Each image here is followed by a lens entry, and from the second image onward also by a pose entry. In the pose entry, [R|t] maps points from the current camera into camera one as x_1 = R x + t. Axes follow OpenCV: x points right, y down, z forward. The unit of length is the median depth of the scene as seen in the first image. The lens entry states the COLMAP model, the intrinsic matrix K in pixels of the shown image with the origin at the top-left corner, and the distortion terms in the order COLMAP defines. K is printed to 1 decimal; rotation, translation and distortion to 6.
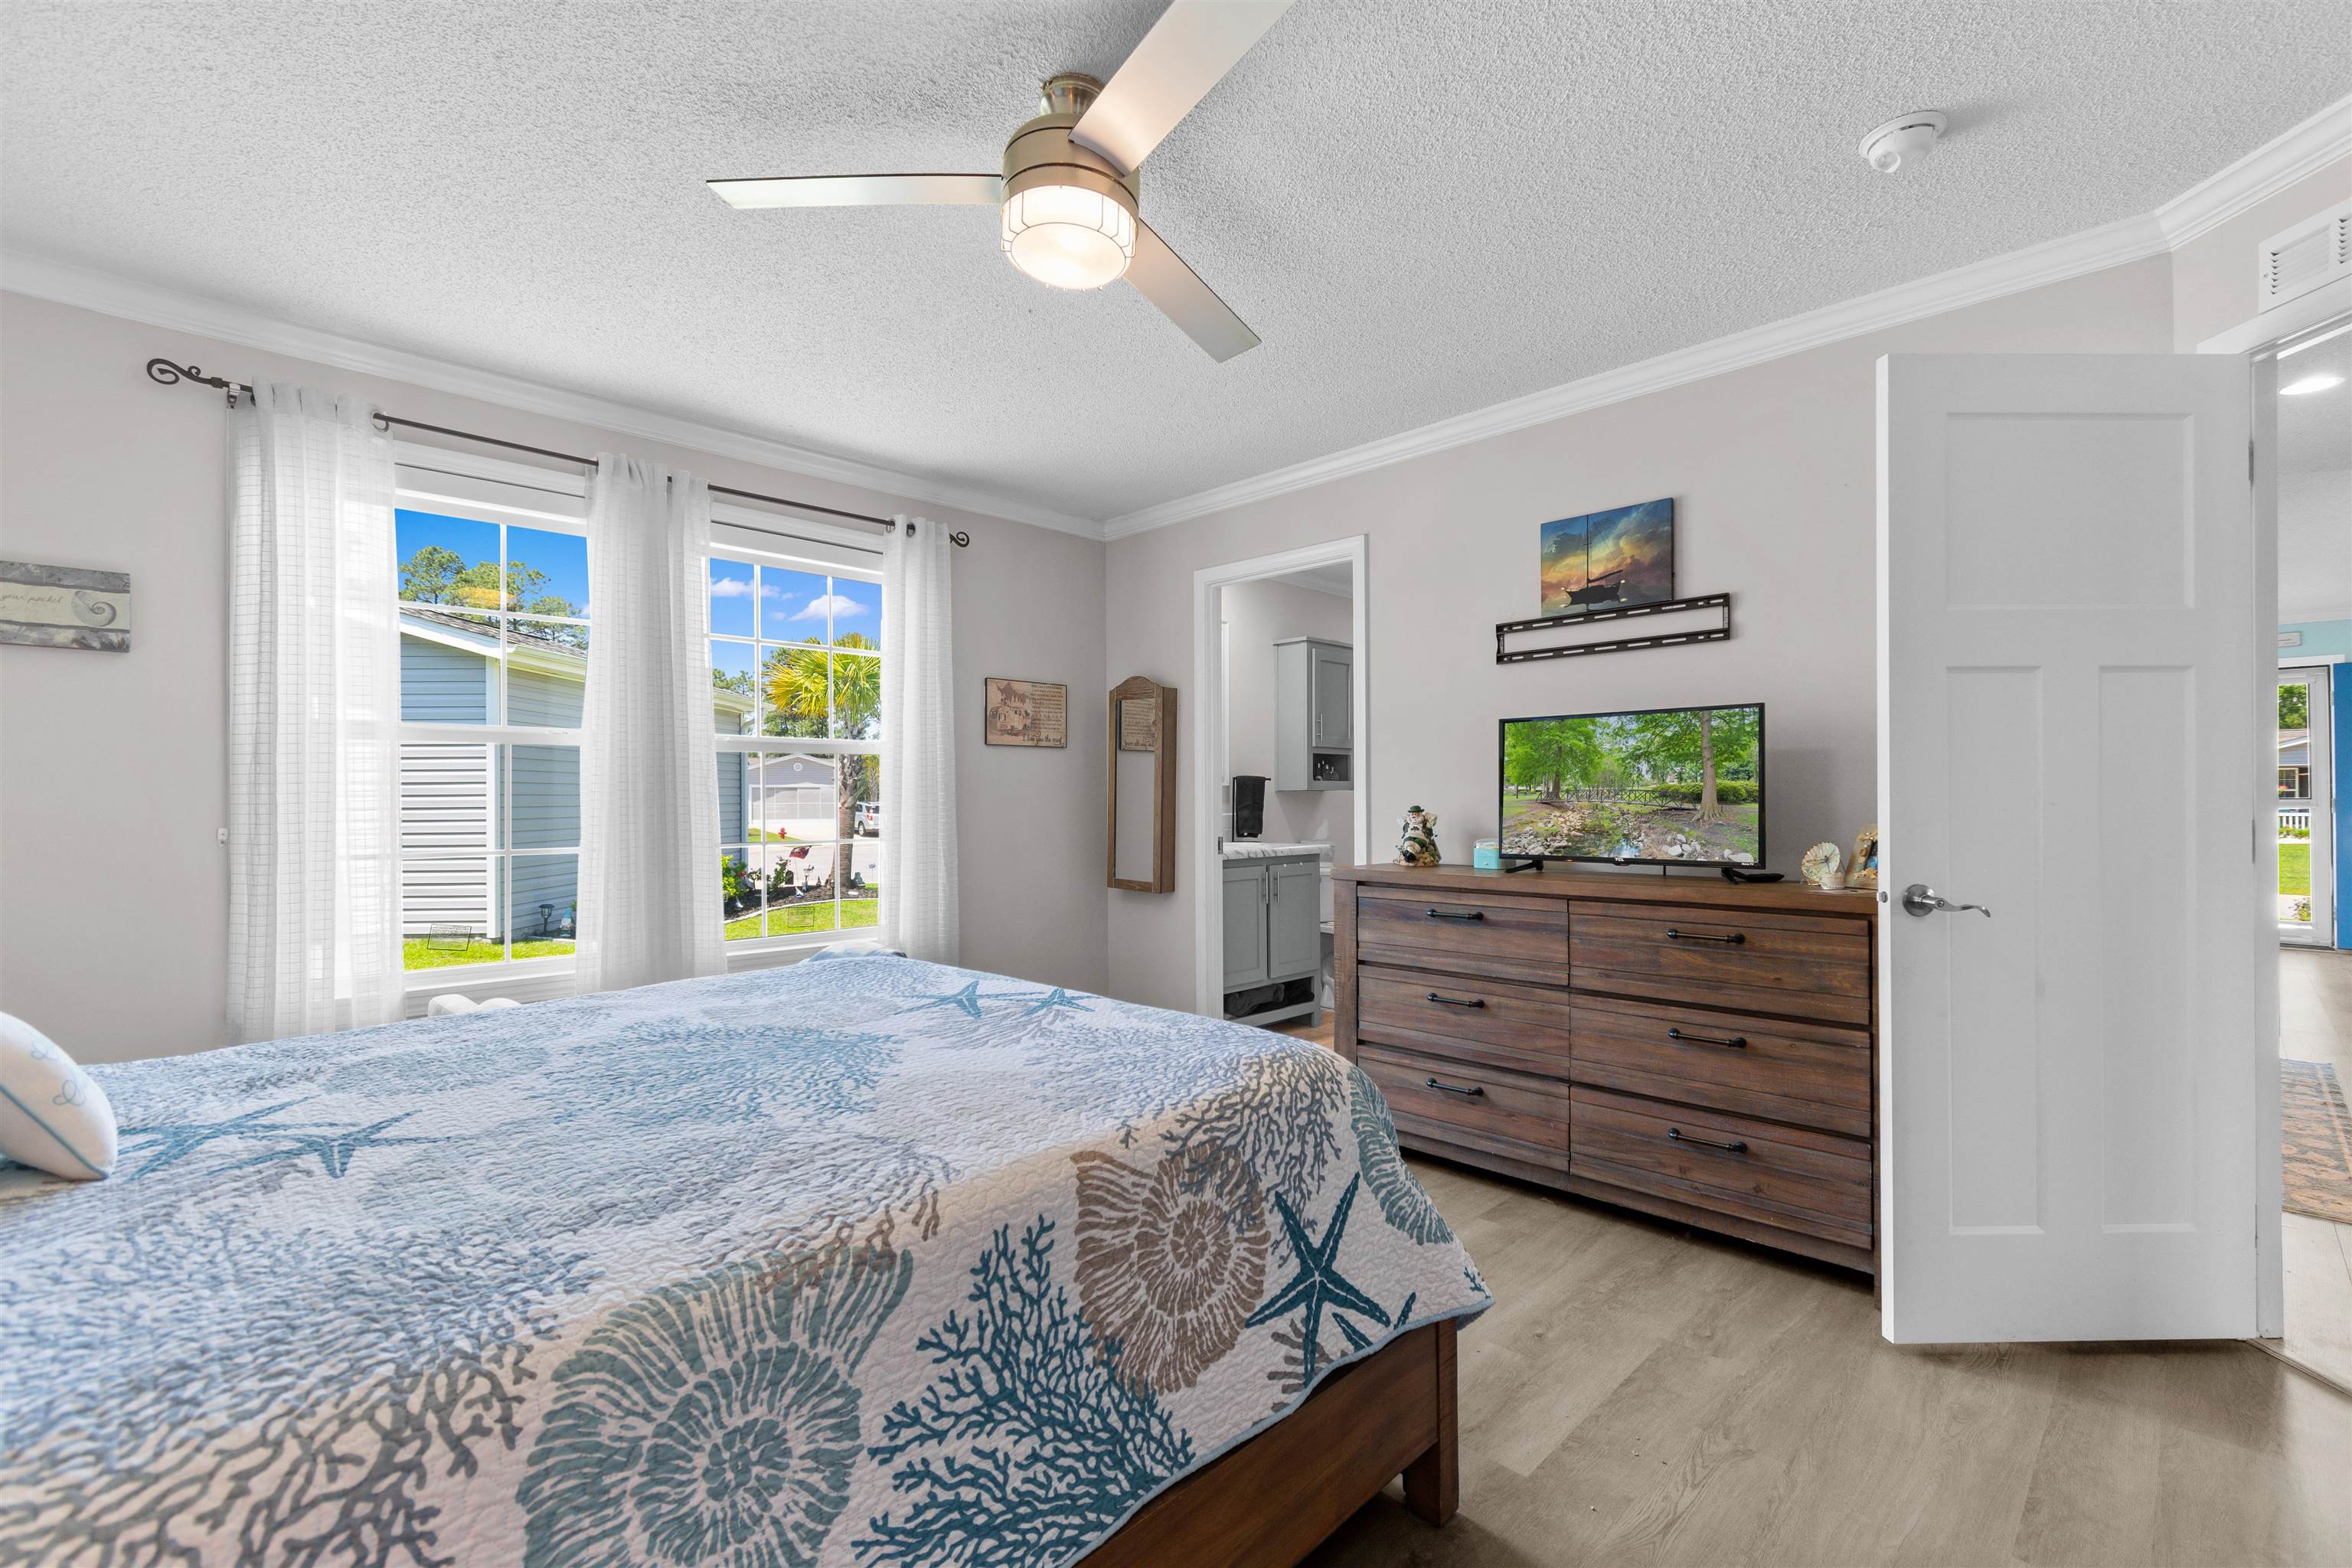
lens RADIAL K [[1046.0, 0, 1179.2], [0, 1046.0, 797.0], [0, 0, 1]] dist [0.007458, -0.000146]
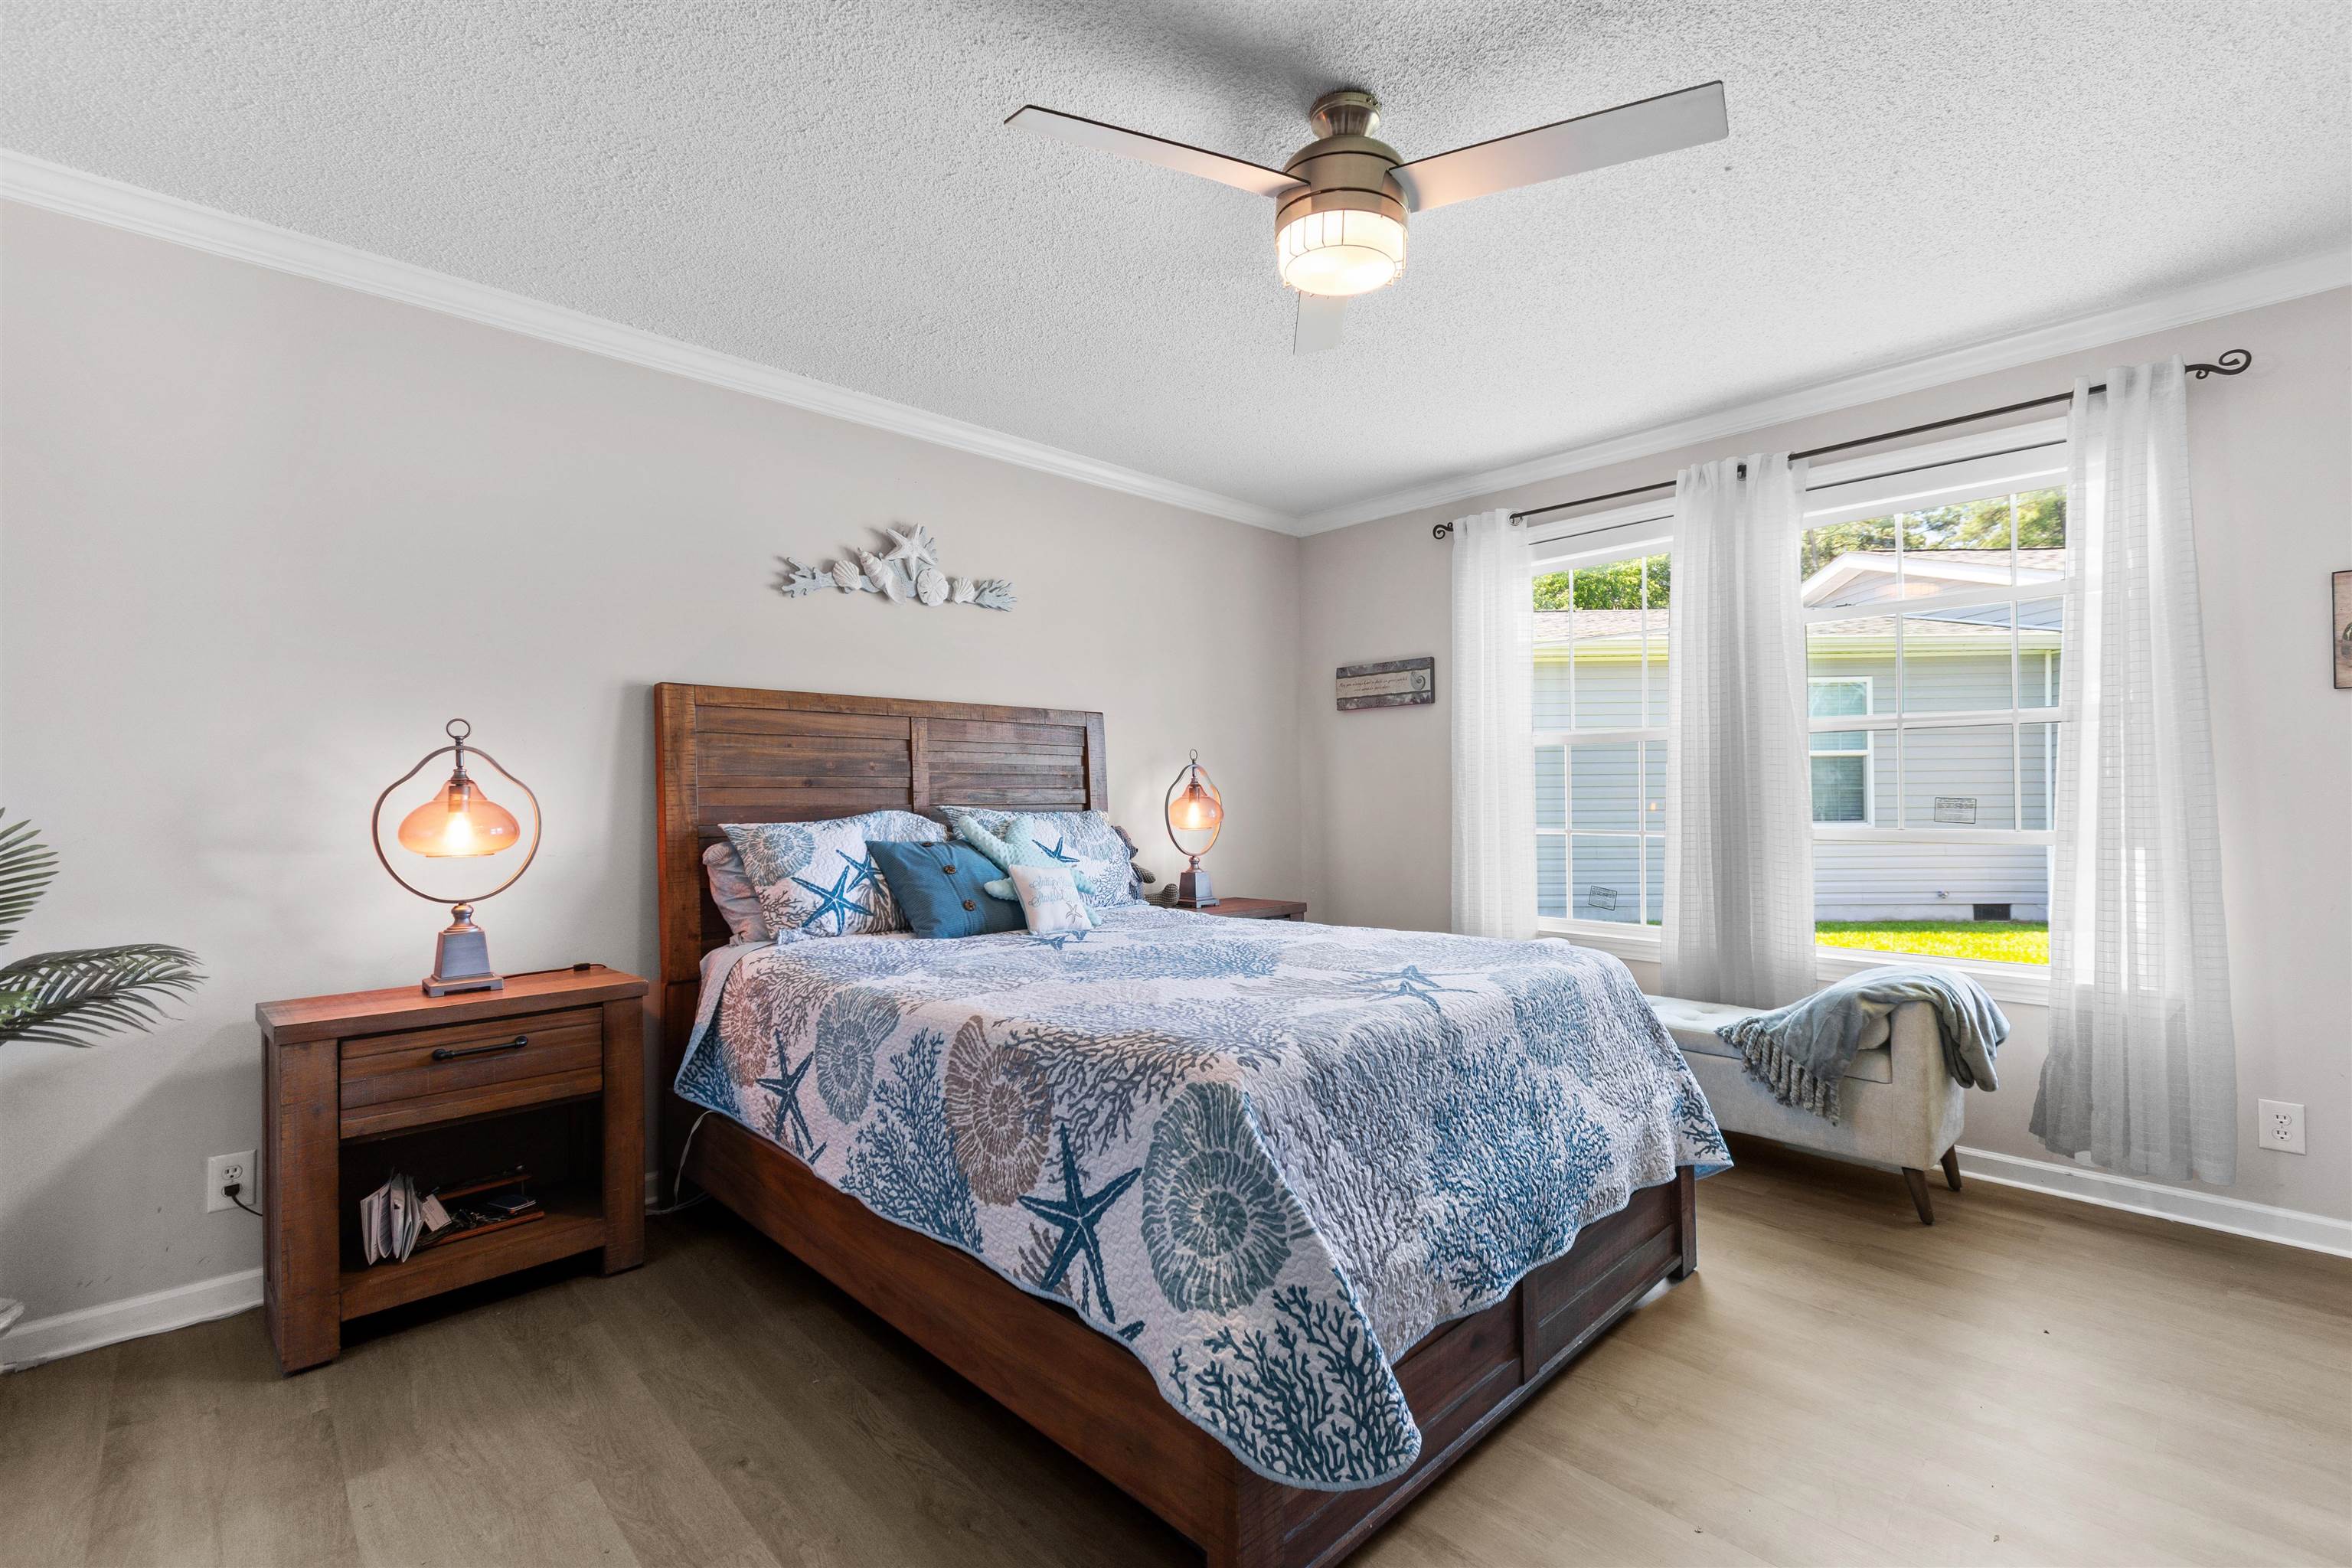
lens RADIAL K [[1046.0, 0, 1183.3], [0, 1046.0, 786.9], [0, 0, 1]] dist [0.007458, -0.000146]
pose [[-0.041606, -0.001871, -0.999132, 1.310258], [0.008630, 0.999960, -0.002232, -0.001071], [0.999097, -0.008716, -0.041588, 1.223543]]
